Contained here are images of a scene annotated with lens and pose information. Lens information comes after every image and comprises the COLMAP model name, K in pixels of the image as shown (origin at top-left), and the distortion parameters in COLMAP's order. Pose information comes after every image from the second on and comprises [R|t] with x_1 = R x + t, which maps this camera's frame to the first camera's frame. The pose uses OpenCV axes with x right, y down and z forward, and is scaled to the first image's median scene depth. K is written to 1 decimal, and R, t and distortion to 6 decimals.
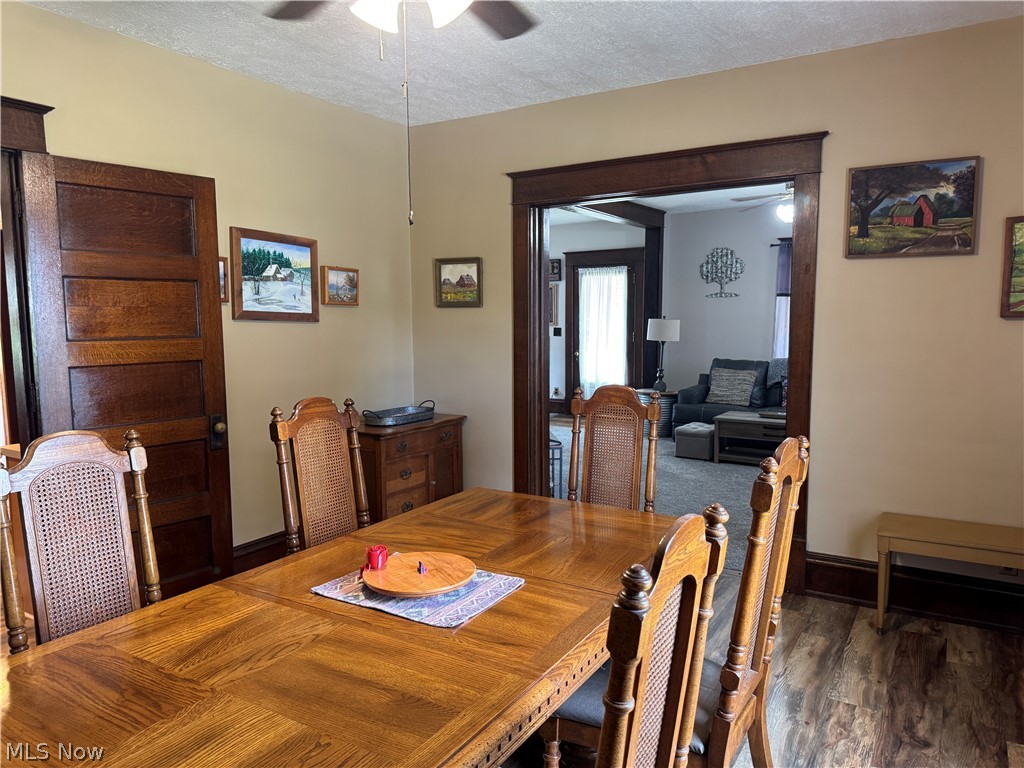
lens RADIAL K [[713.9, 0, 509.9], [0, 713.9, 387.5], [0, 0, 1]] dist [0.106635, -0.159419]
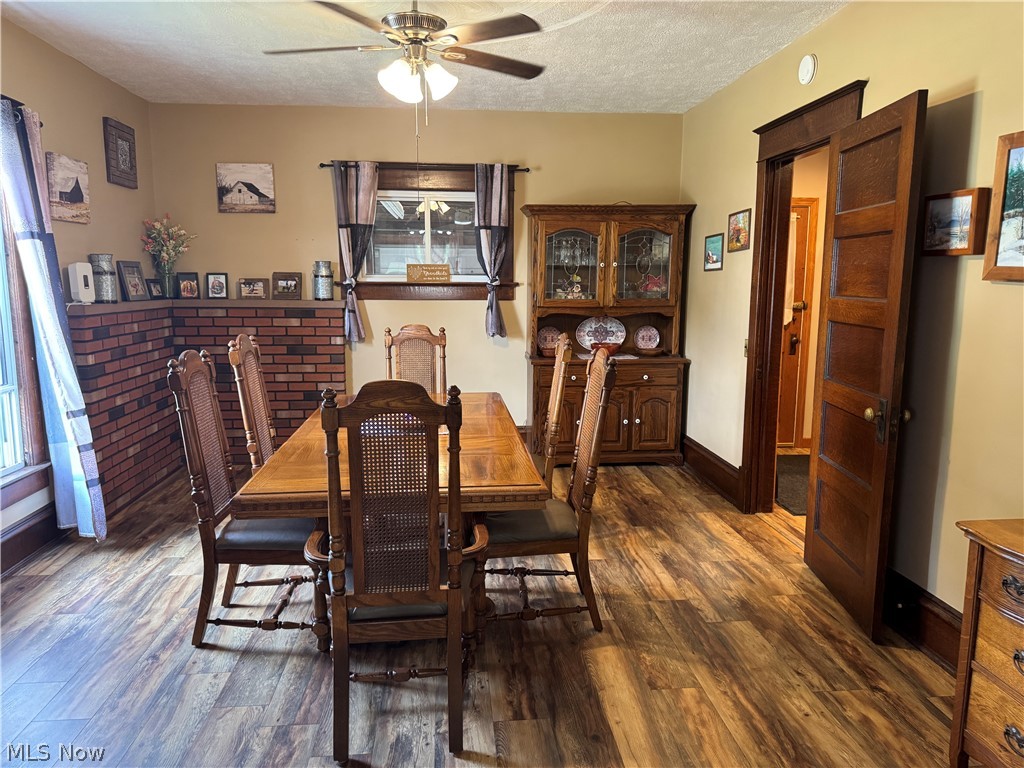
lens RADIAL K [[713.9, 0, 509.9], [0, 713.9, 387.5], [0, 0, 1]] dist [0.106635, -0.159419]
pose [[-0.798993, 0.094342, -0.593894, 0.446839], [-0.057966, 0.970934, 0.232221, -0.149917], [0.598540, 0.219969, -0.770301, 1.506378]]
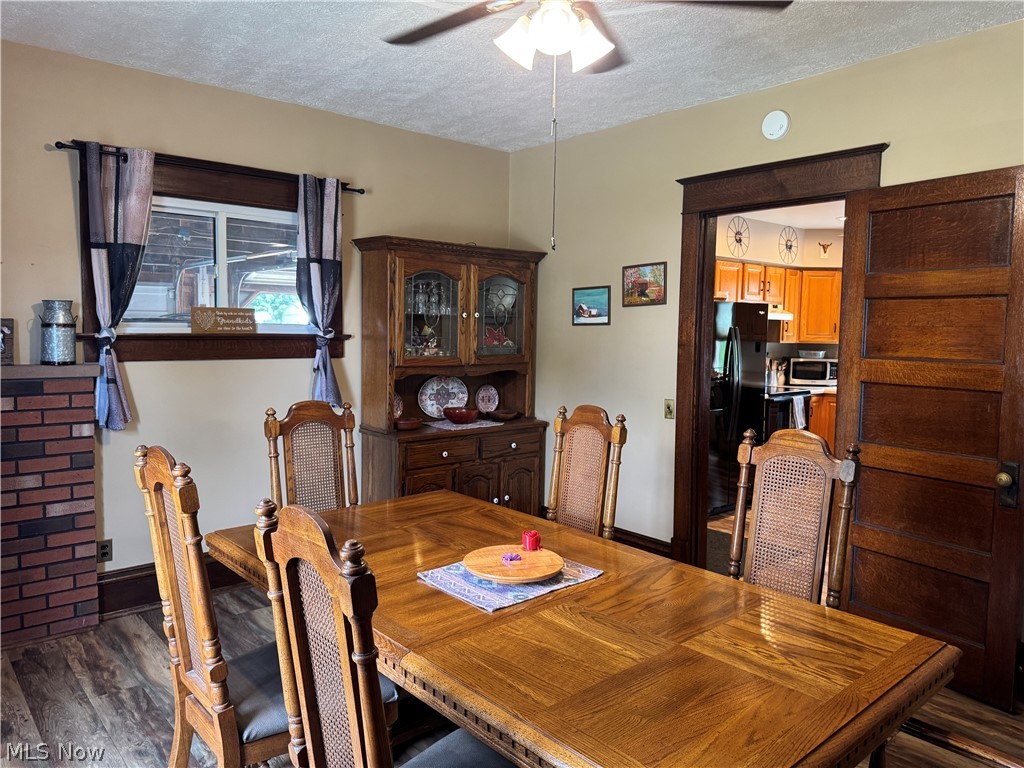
lens RADIAL K [[716.9, 0, 512.7], [0, 716.9, 376.9], [0, 0, 1]] dist [0.110826, -0.157122]
pose [[-0.298279, 0.068342, -0.952029, 0.562579], [-0.108205, 0.988582, 0.104868, -0.088814], [0.948326, 0.134294, -0.287478, 0.781277]]
